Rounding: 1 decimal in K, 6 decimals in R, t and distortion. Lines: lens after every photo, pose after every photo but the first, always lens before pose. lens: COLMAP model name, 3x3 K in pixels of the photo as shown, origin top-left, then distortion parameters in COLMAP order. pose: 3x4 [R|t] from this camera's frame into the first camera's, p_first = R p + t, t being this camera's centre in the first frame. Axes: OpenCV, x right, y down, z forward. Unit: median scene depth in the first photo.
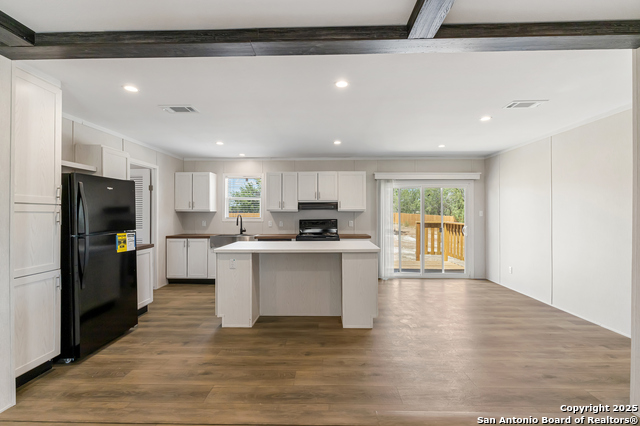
lens RADIAL K [[285.1, 0, 320.7], [0, 285.1, 213.2], [0, 0, 1]] dist [-0.001835, -0.000185]
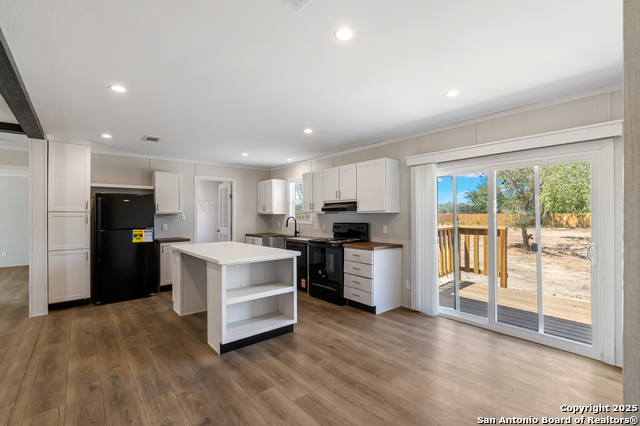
lens RADIAL K [[287.4, 0, 322.5], [0, 287.4, 215.7], [0, 0, 1]] dist [-0.001616, -0.000178]
pose [[0.663700, 0.000011, -0.747999, 0.596550], [0.004955, 0.999978, 0.004411, -0.003336], [0.747983, -0.006633, 0.663685, 0.397058]]
